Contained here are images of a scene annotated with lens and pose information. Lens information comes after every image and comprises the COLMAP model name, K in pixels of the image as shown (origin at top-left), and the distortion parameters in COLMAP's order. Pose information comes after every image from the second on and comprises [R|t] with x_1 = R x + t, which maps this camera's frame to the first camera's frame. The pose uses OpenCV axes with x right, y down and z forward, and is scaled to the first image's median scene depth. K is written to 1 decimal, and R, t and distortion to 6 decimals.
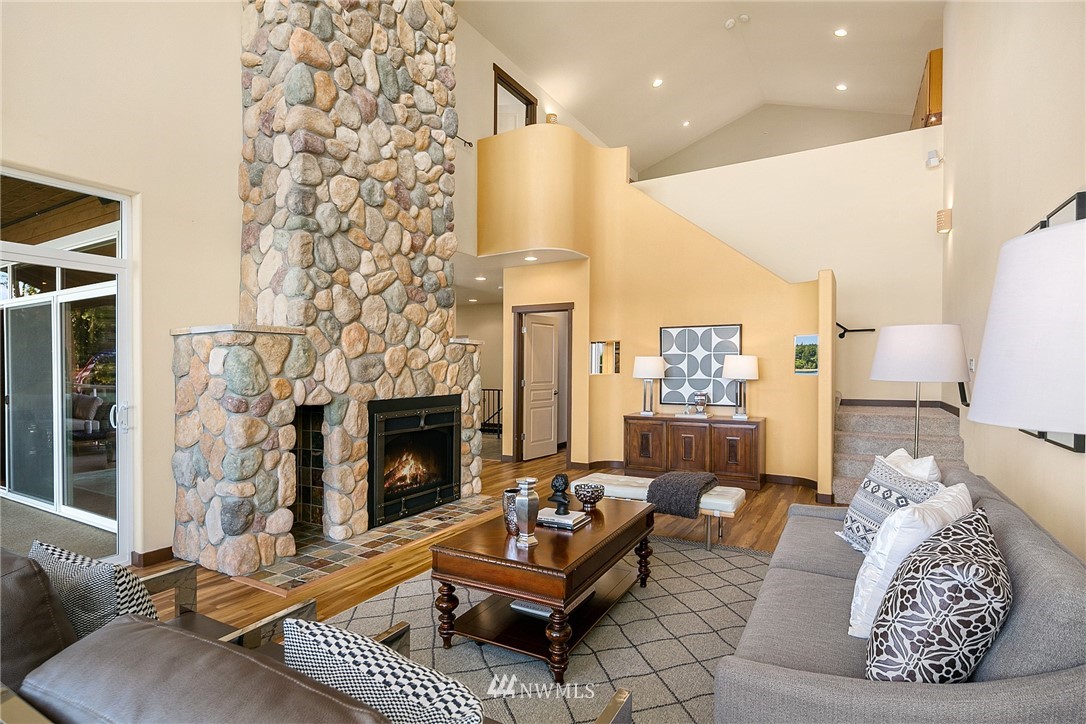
lens RADIAL K [[527.7, 0, 546.2], [0, 527.7, 370.2], [0, 0, 1]] dist [0.013219, -0.009196]
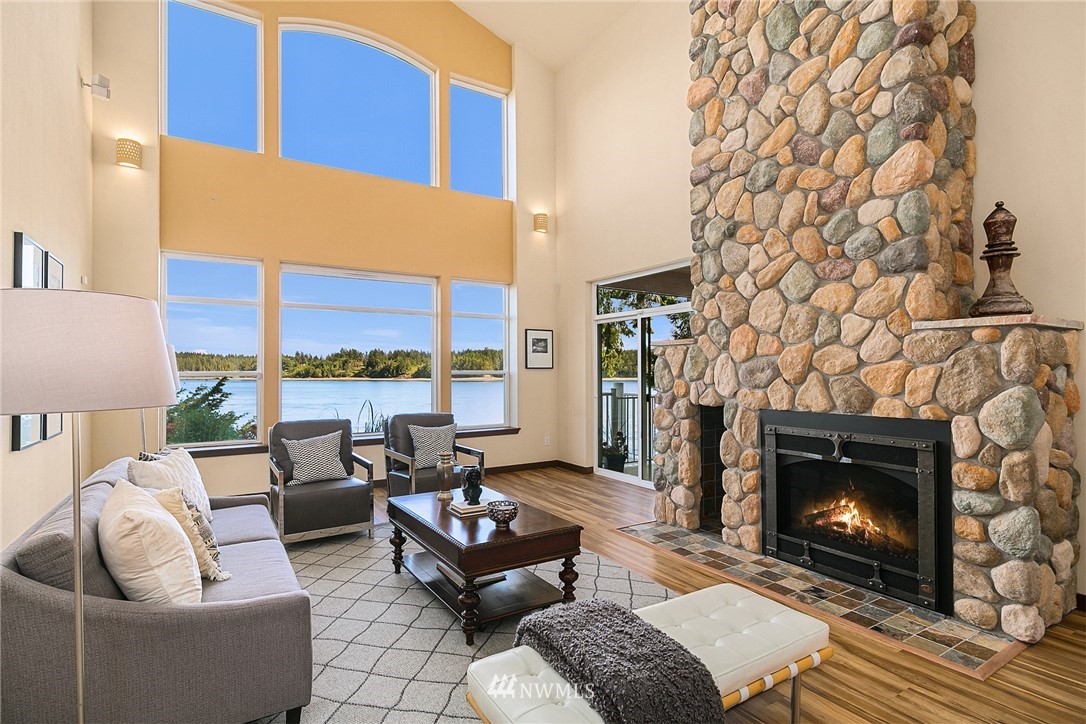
lens RADIAL K [[527.7, 0, 543.3], [0, 527.7, 360.7], [0, 0, 1]] dist [0.013219, -0.009196]
pose [[-0.470410, -0.014041, -0.882336, 0.603633], [-0.002174, 0.999889, -0.014753, -0.009588], [0.882445, -0.005021, -0.470388, 1.047426]]
